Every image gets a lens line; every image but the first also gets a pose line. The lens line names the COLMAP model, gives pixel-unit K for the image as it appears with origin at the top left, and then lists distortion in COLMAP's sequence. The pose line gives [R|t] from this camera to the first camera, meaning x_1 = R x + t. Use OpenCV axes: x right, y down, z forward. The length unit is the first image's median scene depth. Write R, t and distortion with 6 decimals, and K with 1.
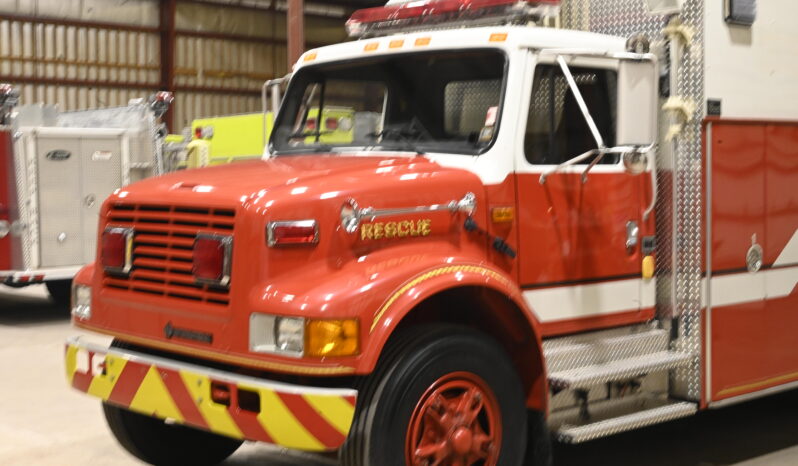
lens RADIAL K [[1188.5, 0, 398.4], [0, 1188.5, 226.7], [0, 0, 1]] dist [0.201977, 0.000000]
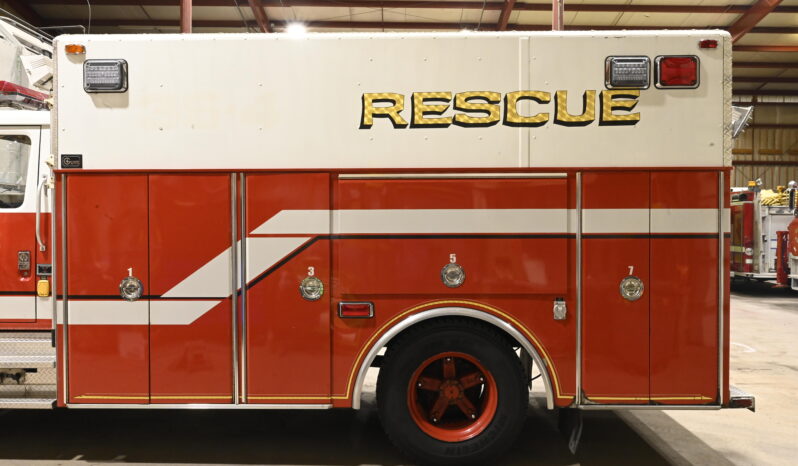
lens RADIAL K [[720.1, 0, 398.3], [0, 720.1, 228.1], [0, 0, 1]] dist [-0.018283, -0.012948]
pose [[0.717704, 0.021993, -0.696000, 0.991621], [-0.045399, 0.998853, -0.015252, -0.034549], [0.694866, 0.042544, 0.717879, 0.704938]]
